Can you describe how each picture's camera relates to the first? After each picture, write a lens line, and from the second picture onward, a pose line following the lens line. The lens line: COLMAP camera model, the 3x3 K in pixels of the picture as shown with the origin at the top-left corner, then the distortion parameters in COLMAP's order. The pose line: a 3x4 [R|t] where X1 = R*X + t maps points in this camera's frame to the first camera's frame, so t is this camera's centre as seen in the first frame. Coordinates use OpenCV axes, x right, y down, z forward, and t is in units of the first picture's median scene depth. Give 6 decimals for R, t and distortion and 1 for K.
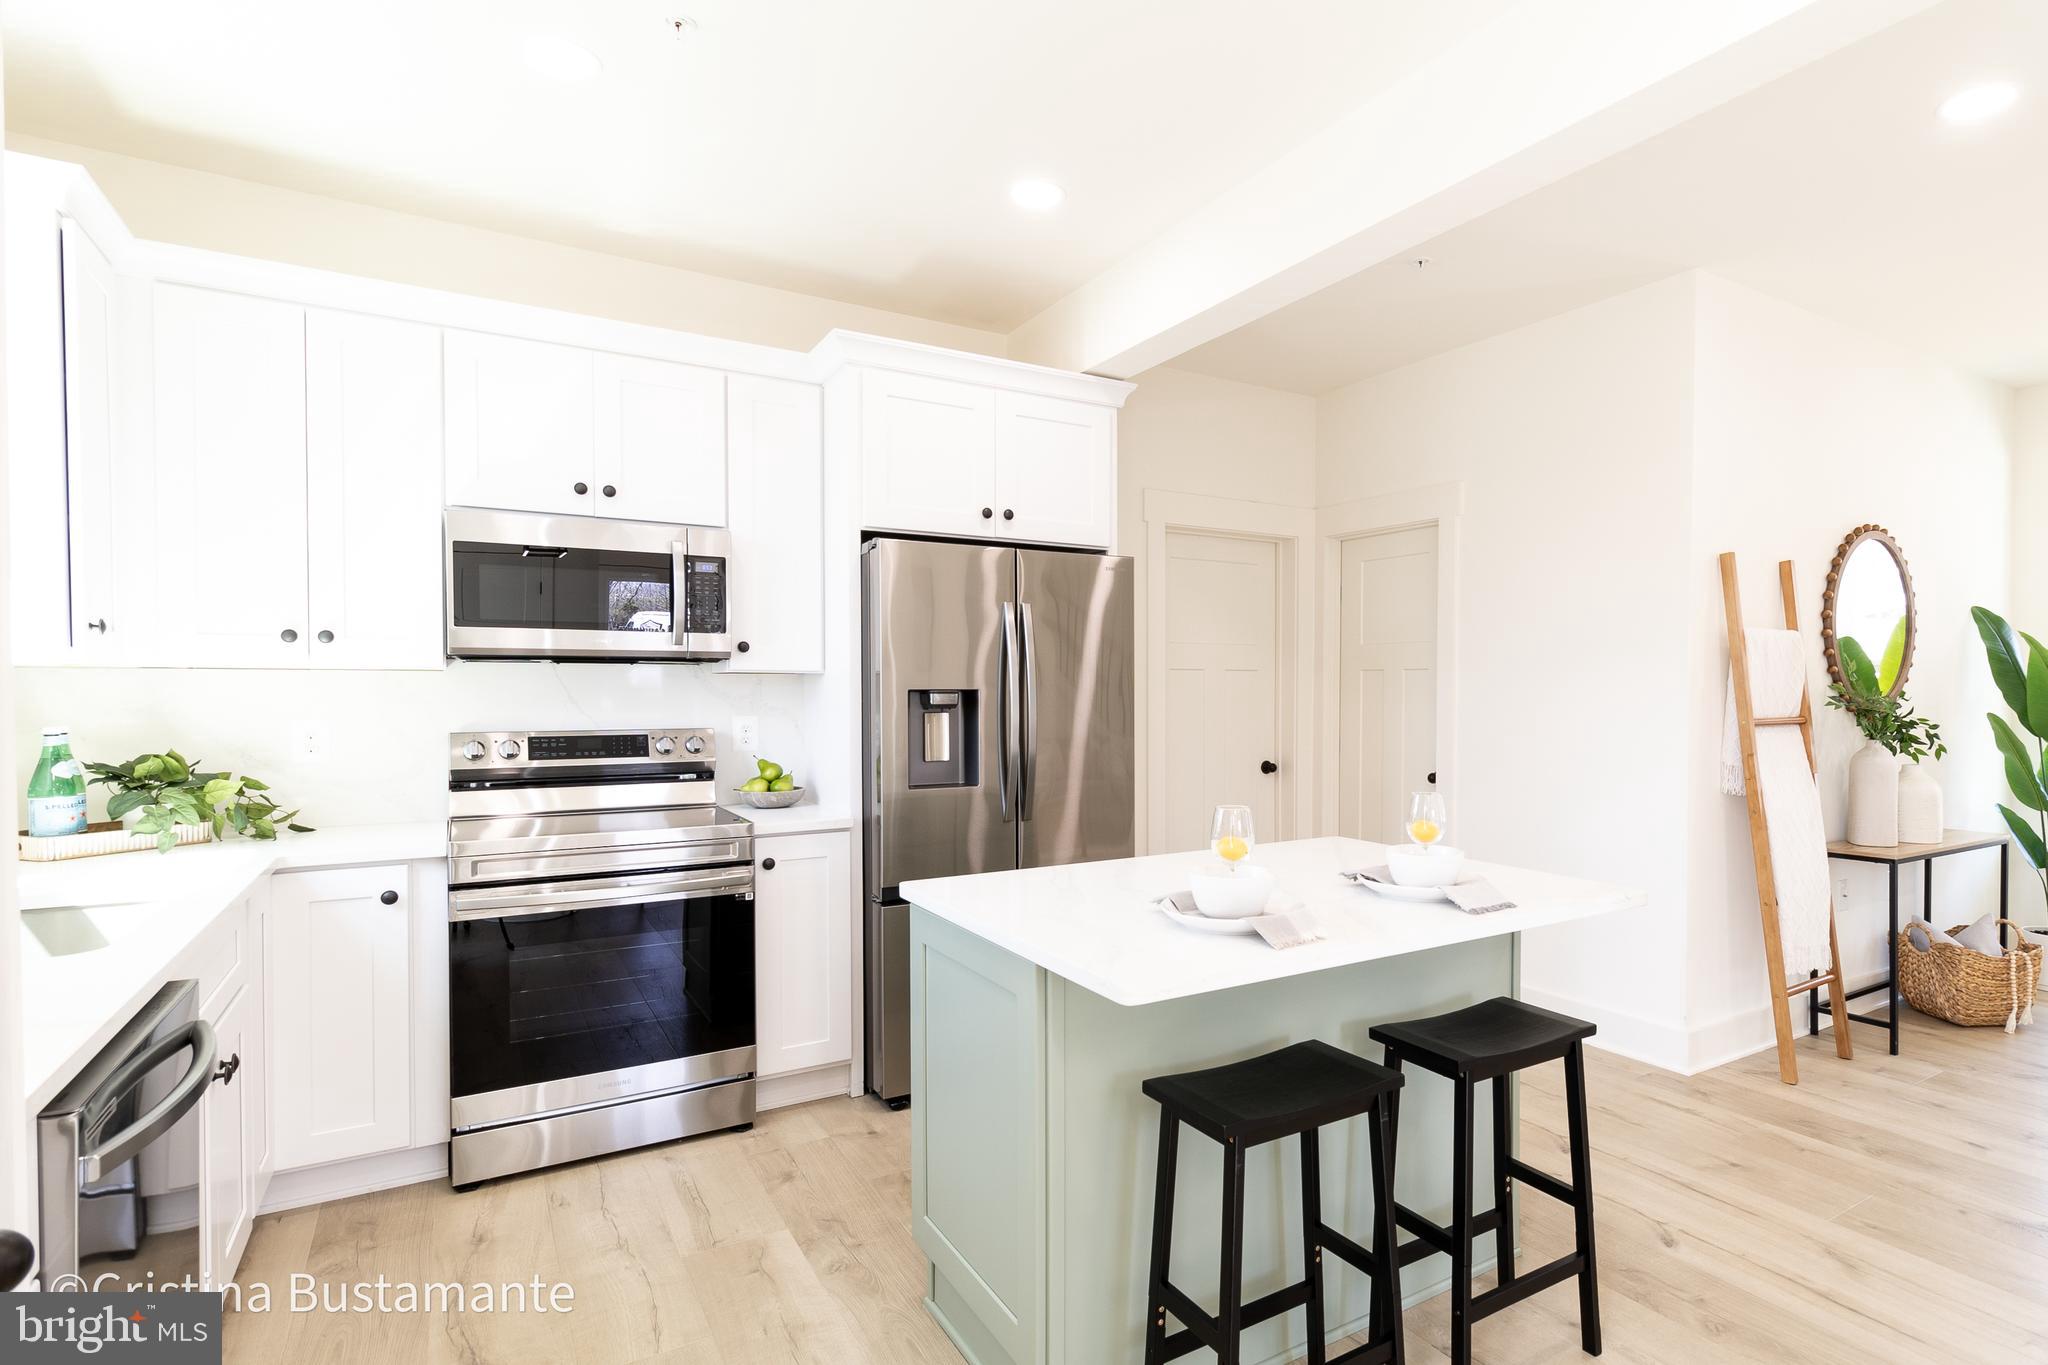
lens RADIAL K [[1061.9, 0, 1158.3], [0, 1061.9, 696.6], [0, 0, 1]] dist [-0.000157, 0.000239]
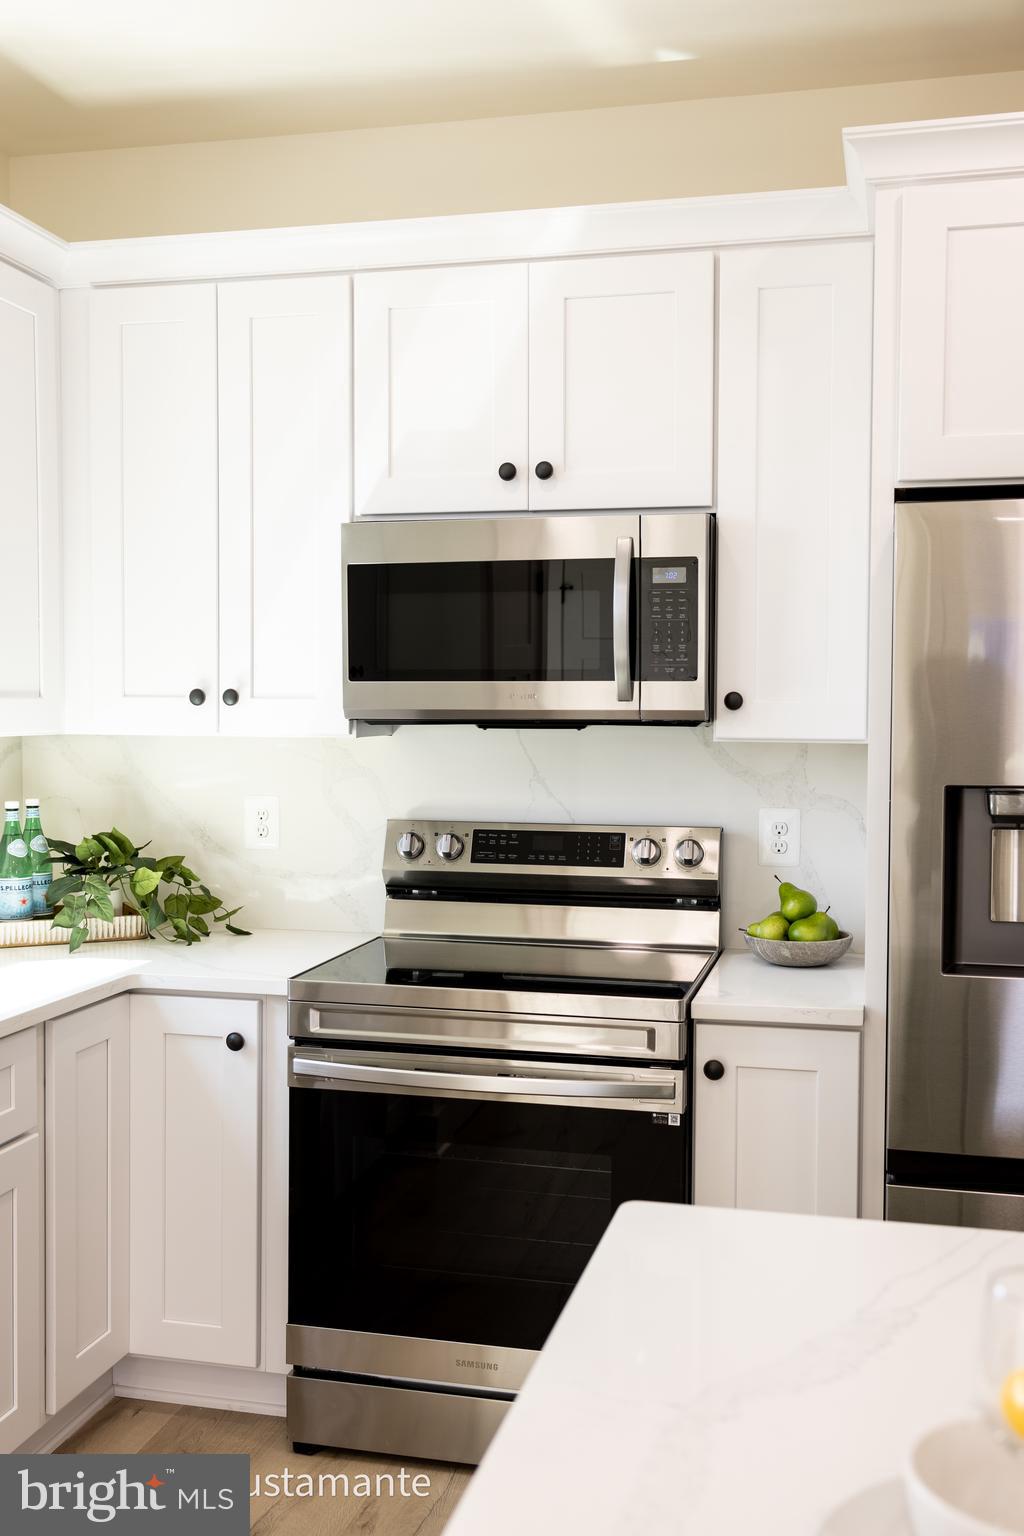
lens RADIAL K [[1507.6, 0, 512.0], [0, 1507.6, 768.0], [0, 0, 1]] dist [0.009370, 0.006136]
pose [[0.680747, 0.033069, -0.731772, 0.169800], [-0.009868, 0.999304, 0.035980, -0.041496], [0.732452, -0.017272, 0.680600, 0.344077]]
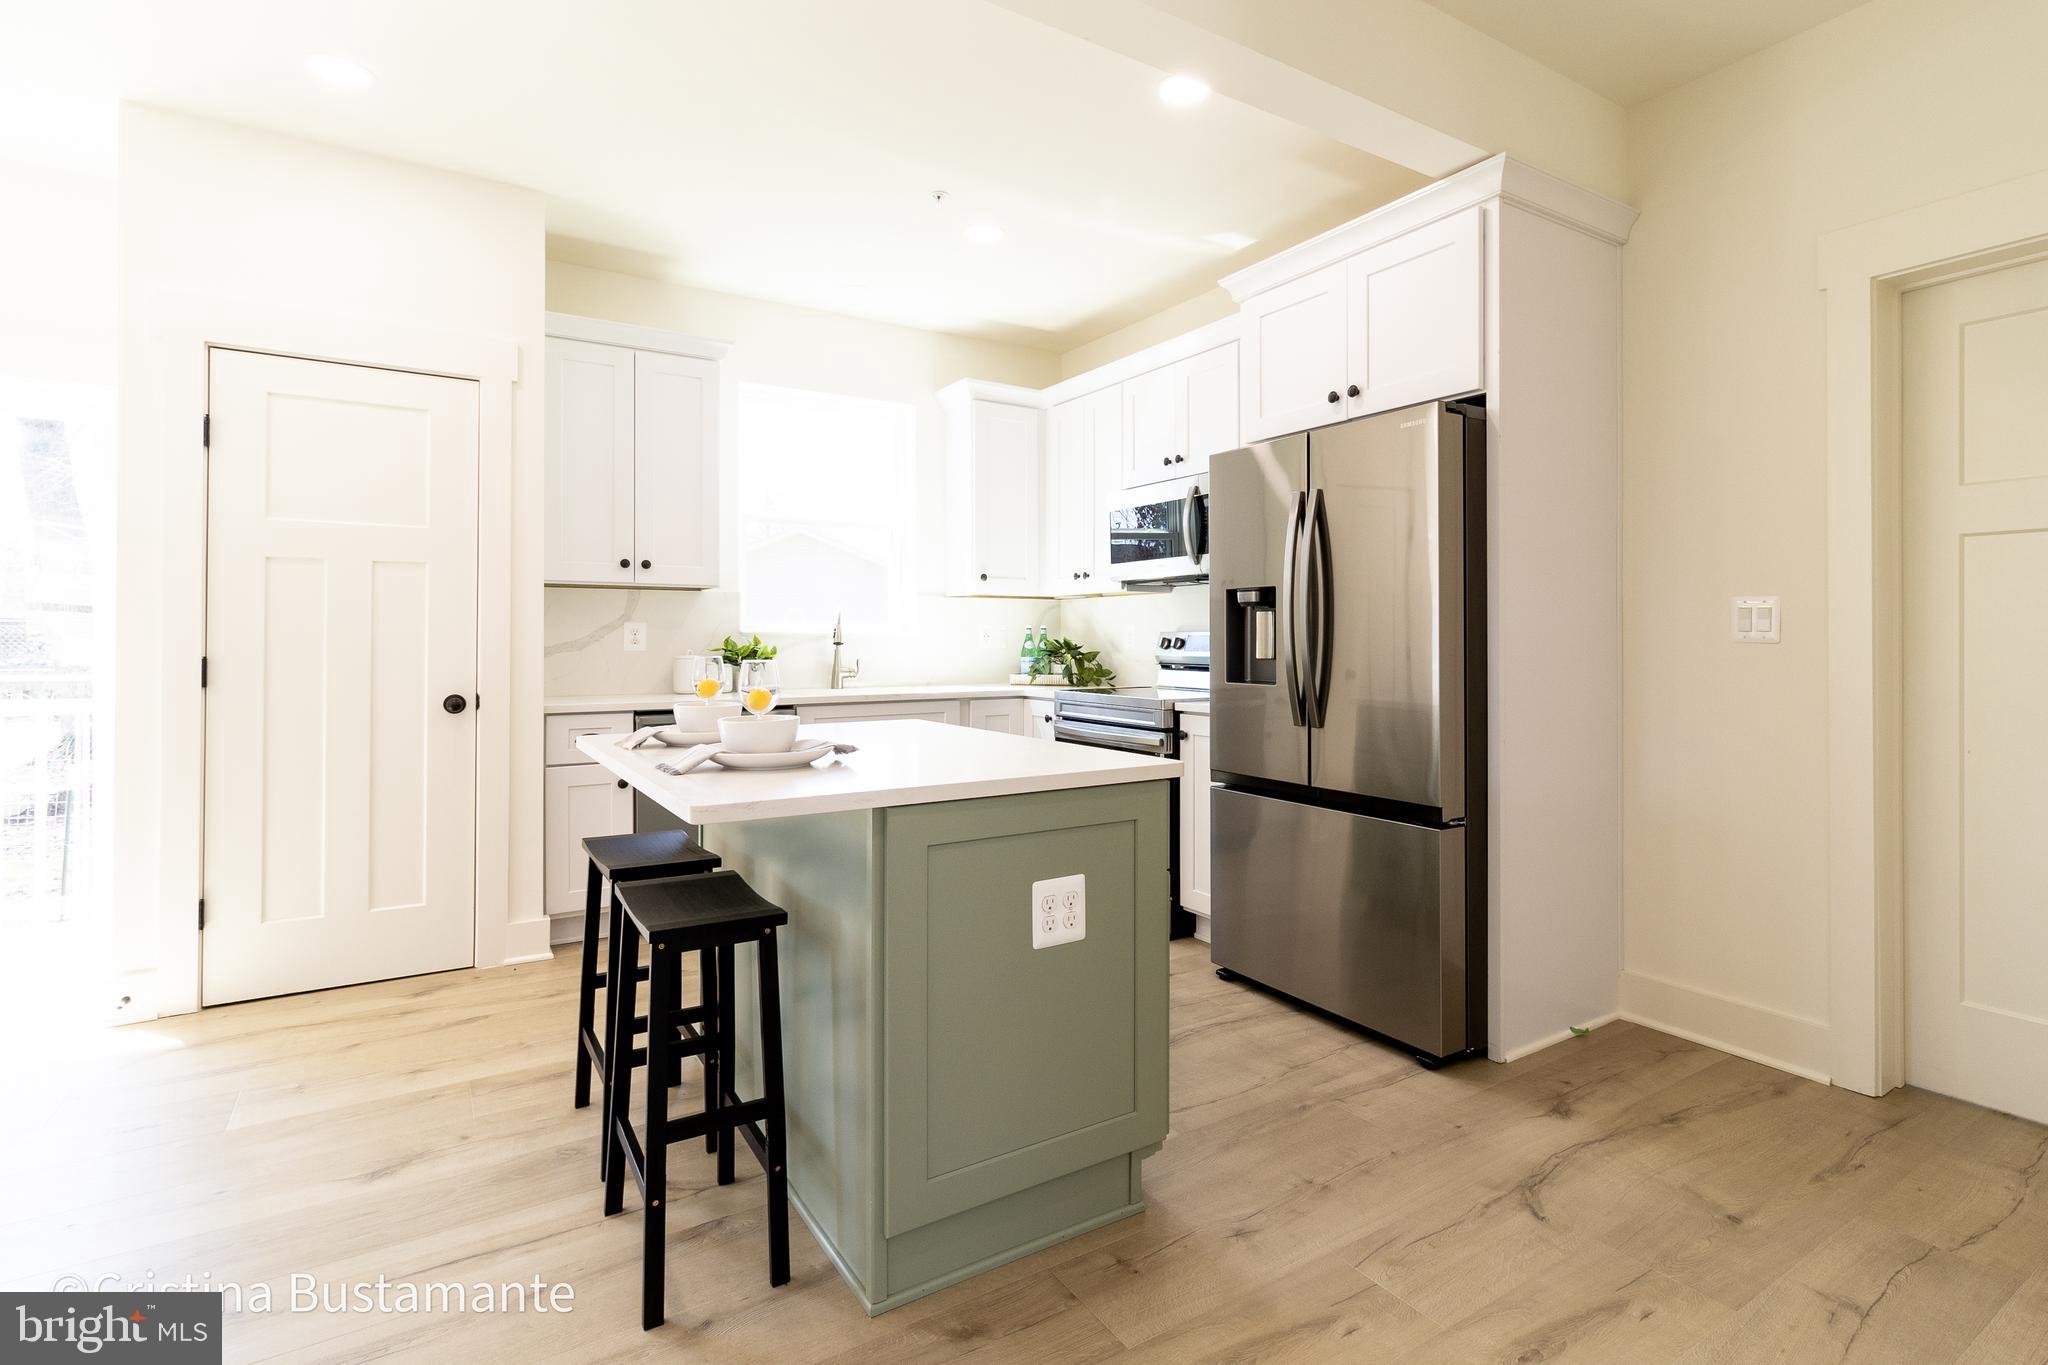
lens RADIAL K [[982.1, 0, 1075.7], [0, 982.1, 633.1], [0, 0, 1]] dist [-0.000918, 0.000051]
pose [[0.005249, -0.007903, -0.999955, 0.787025], [-0.008688, 0.999931, -0.007948, 0.048519], [0.999948, 0.008729, 0.005180, 0.873903]]
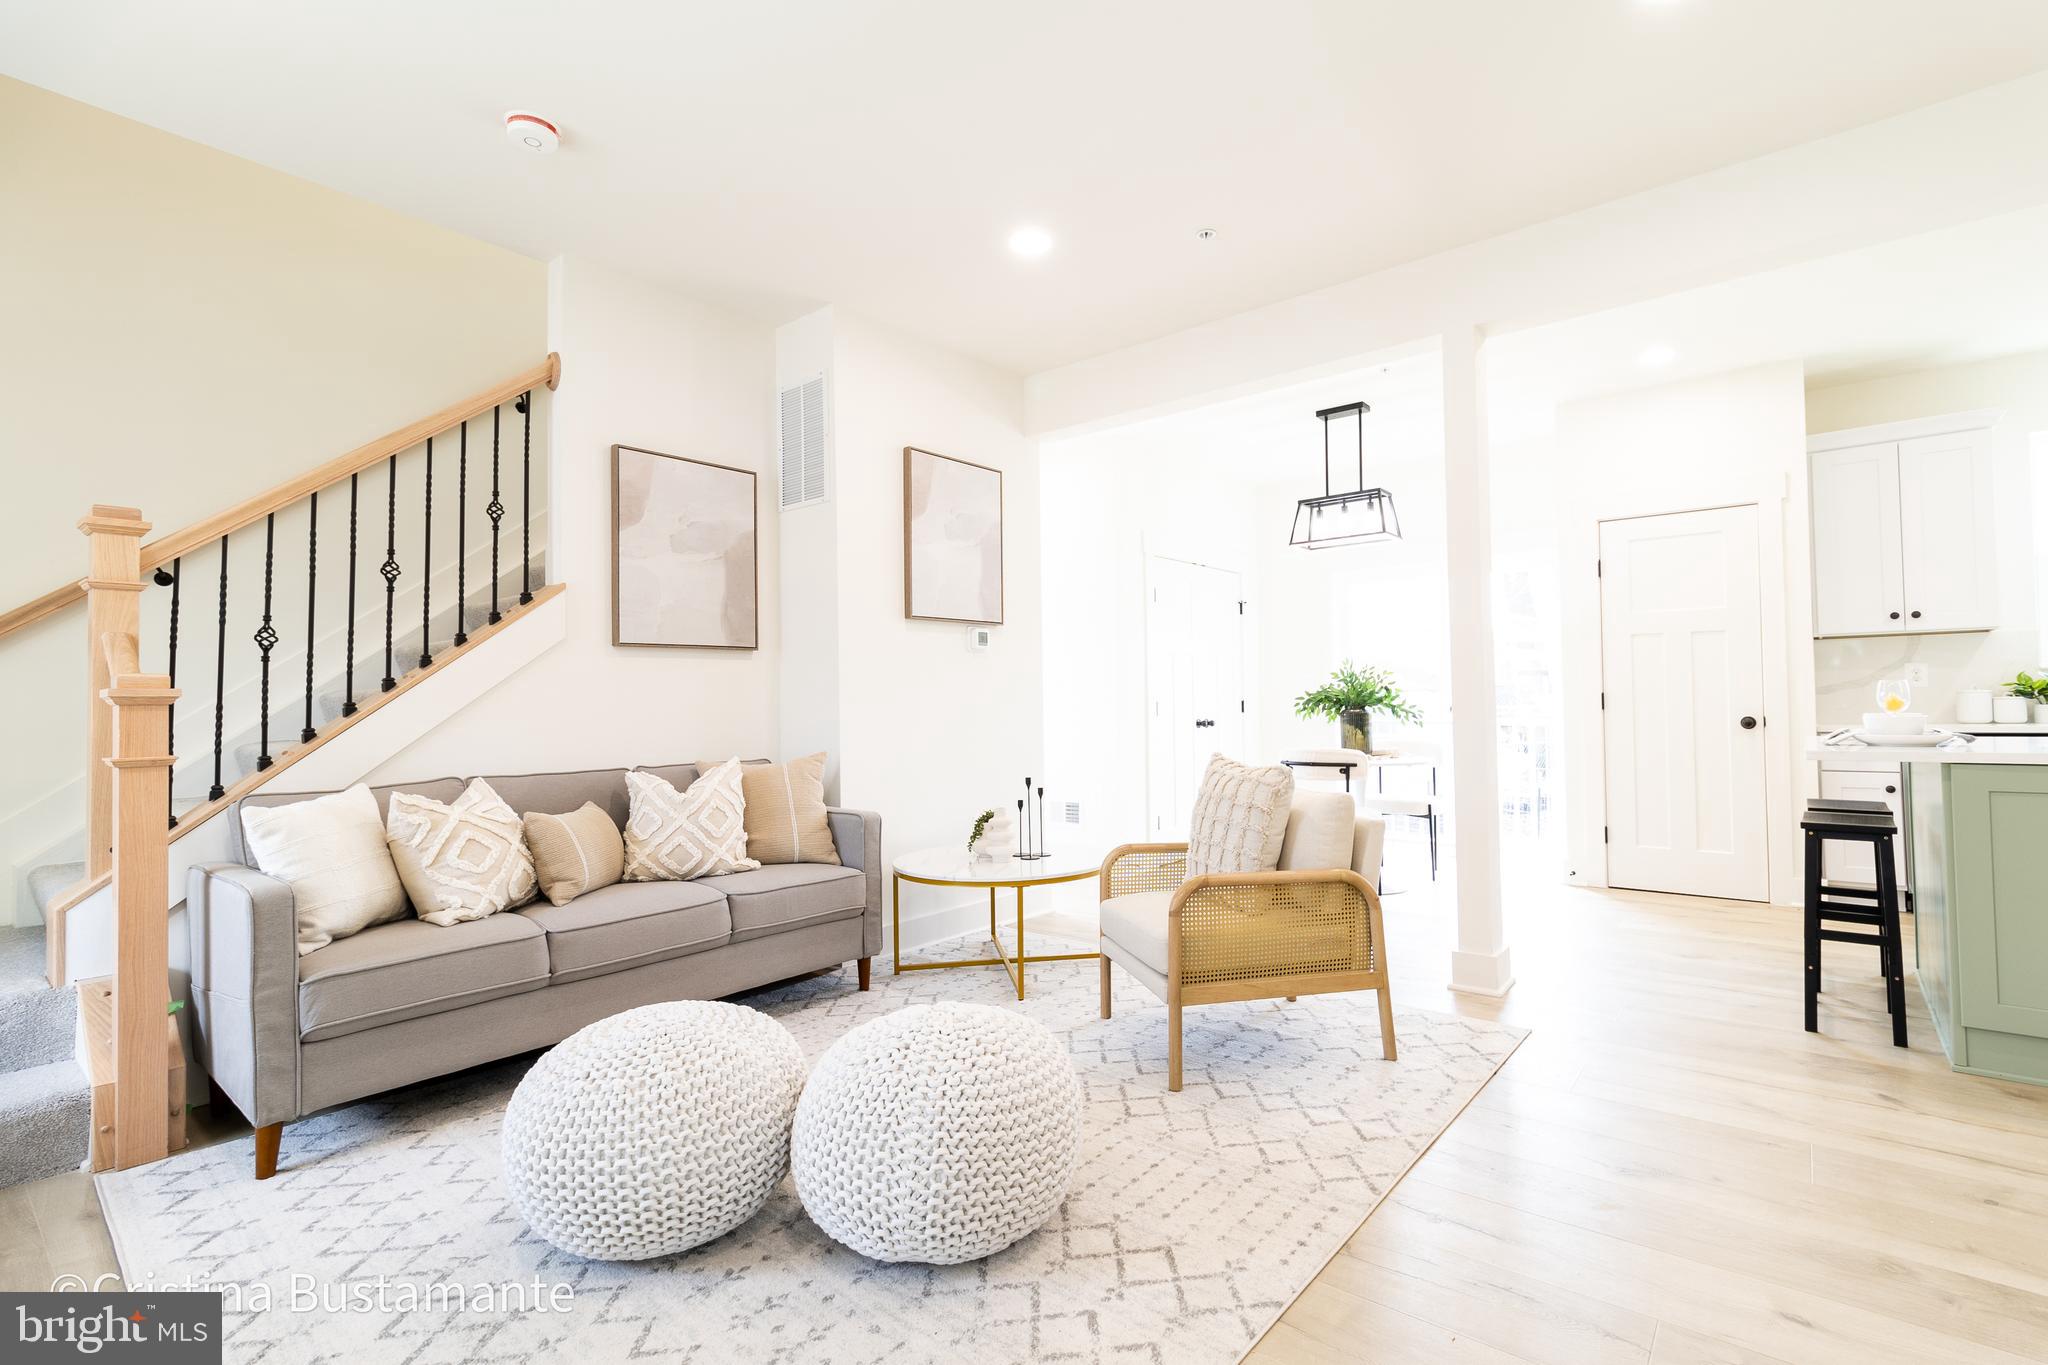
lens RADIAL K [[955.1, 0, 1044.4], [0, 955.1, 687.7], [0, 0, 1]] dist [0.001836, -0.000083]
pose [[-0.952009, 0.007012, -0.305991, 1.283461], [0.011366, 0.999858, -0.012450, 0.072481], [0.305860, -0.015331, -0.951953, 1.337623]]
